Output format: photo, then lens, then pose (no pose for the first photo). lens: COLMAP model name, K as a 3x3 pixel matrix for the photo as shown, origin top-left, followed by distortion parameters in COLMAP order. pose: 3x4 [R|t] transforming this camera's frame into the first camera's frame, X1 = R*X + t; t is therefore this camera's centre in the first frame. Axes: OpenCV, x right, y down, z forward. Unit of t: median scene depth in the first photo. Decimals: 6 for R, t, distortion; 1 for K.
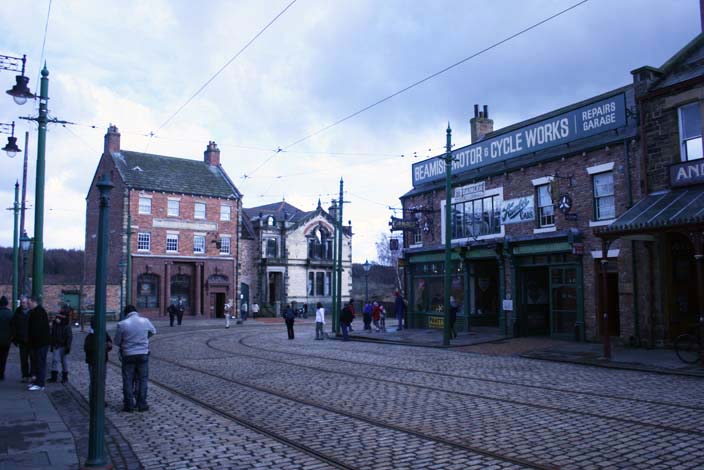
lens RADIAL K [[582.0, 0, 352.0], [0, 582.0, 235.0], [0, 0, 1]] dist [-0.059400, 0.002363]
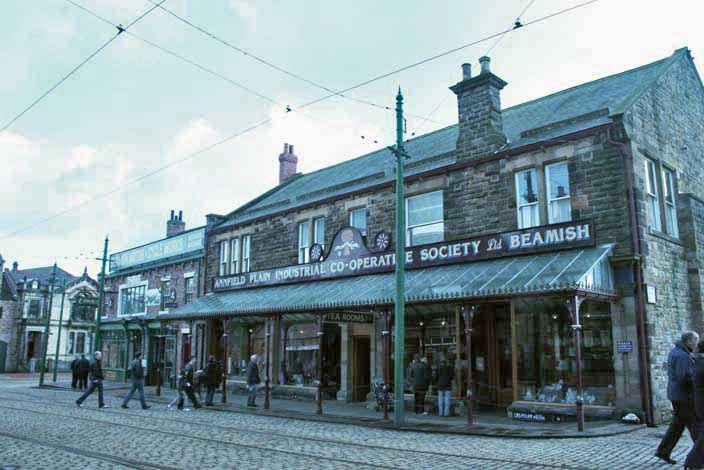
lens RADIAL K [[628.8, 0, 352.0], [0, 628.8, 235.0], [0, 0, 1]] dist [-0.010101, -0.001636]
pose [[0.977026, 0.059575, 0.204626, 0.201013], [-0.041487, 0.994933, -0.091580, -0.034008], [-0.209045, 0.080986, 0.974547, -0.296564]]
